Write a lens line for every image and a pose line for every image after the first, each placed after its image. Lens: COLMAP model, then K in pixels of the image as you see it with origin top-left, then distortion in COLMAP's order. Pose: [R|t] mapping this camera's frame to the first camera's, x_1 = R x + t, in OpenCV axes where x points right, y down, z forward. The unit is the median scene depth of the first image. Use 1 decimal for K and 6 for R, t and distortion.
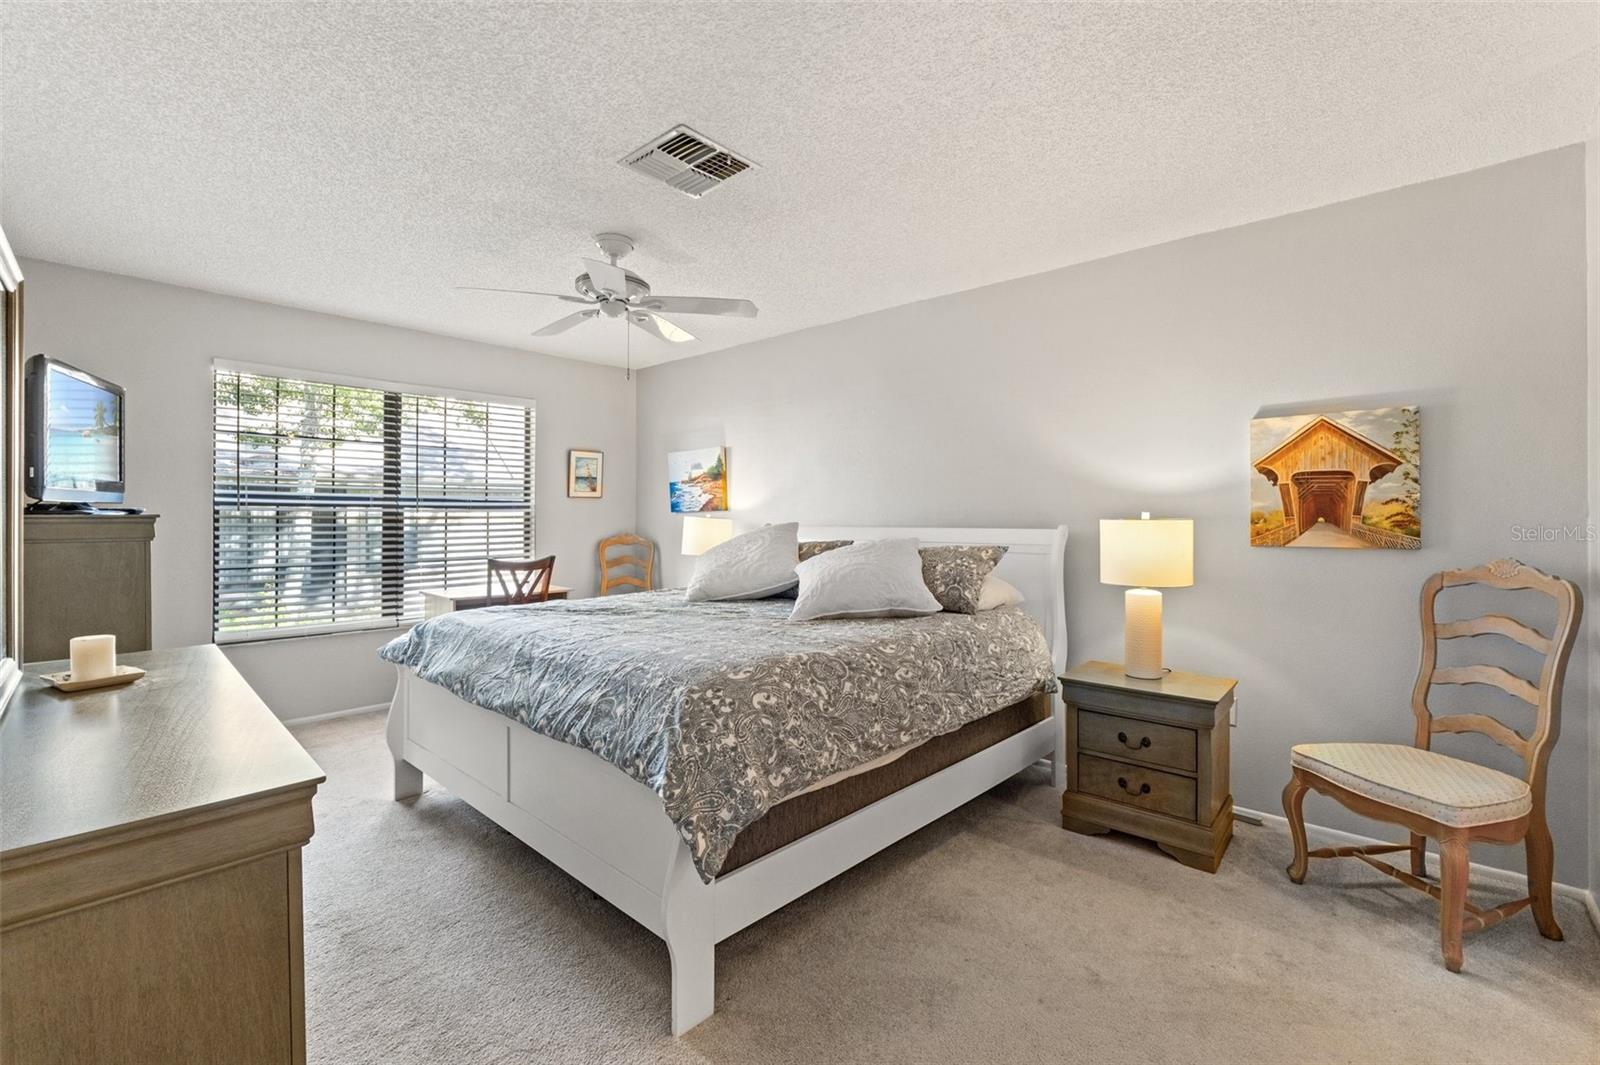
lens RADIAL K [[689.1, 0, 796.3], [0, 689.1, 505.8], [0, 0, 1]] dist [-0.003461, -0.001172]
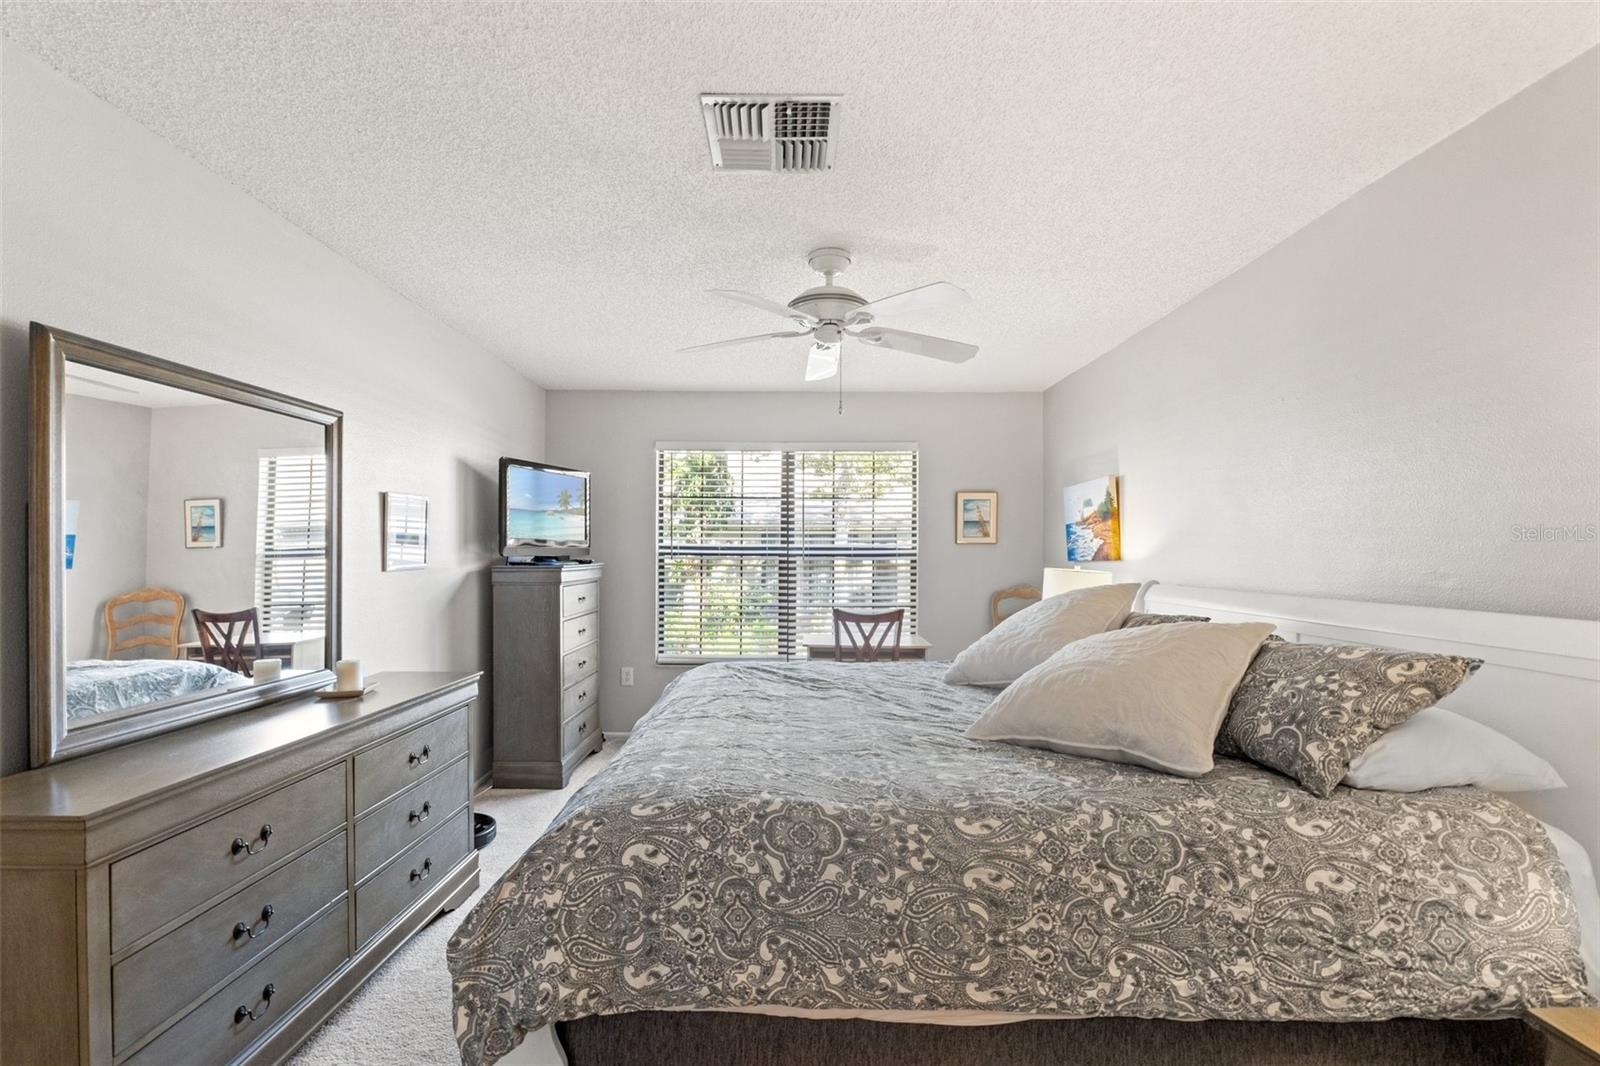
lens RADIAL K [[689.1, 0, 792.6], [0, 689.1, 542.0], [0, 0, 1]] dist [-0.003461, -0.001172]
pose [[0.677634, -0.010376, -0.735326, 0.388234], [0.009244, 0.999942, -0.005592, -0.023121], [0.735341, -0.003008, 0.677690, 0.425815]]
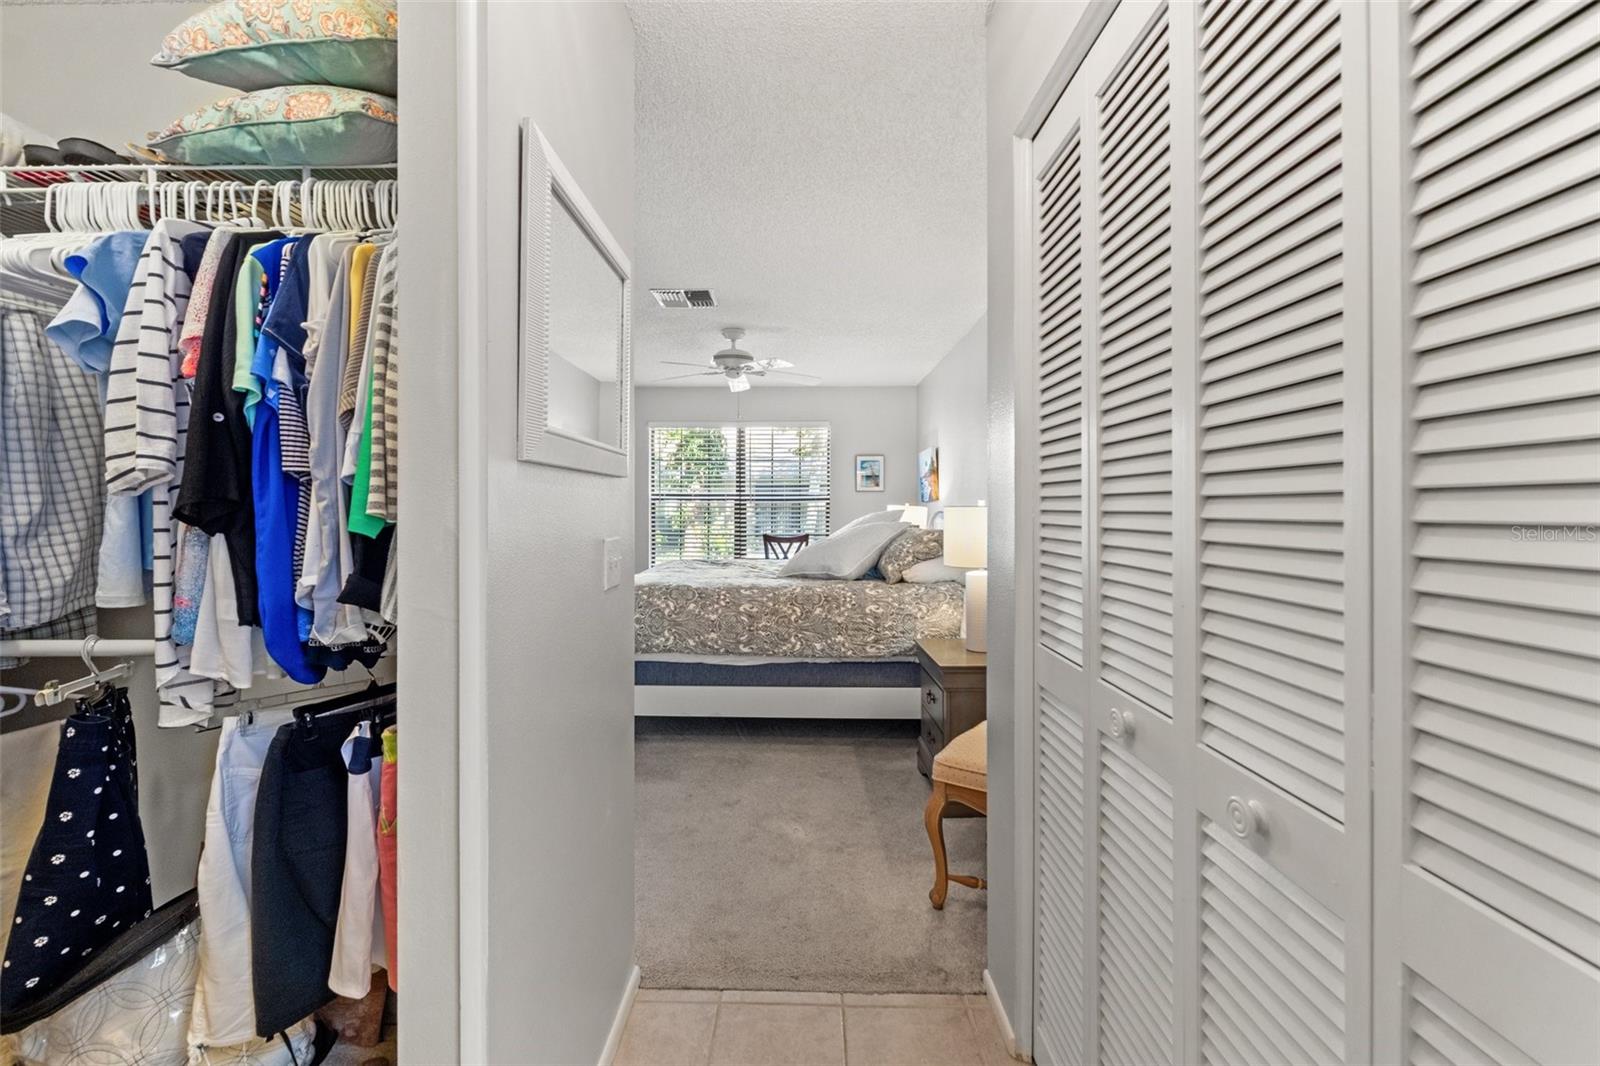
lens RADIAL K [[689.1, 0, 796.0], [0, 689.1, 496.8], [0, 0, 1]] dist [-0.003461, -0.001172]
pose [[0.665899, -0.013027, -0.745929, 1.146521], [0.014098, 0.999889, -0.004877, 0.005896], [0.745909, -0.007269, 0.666008, 0.056104]]
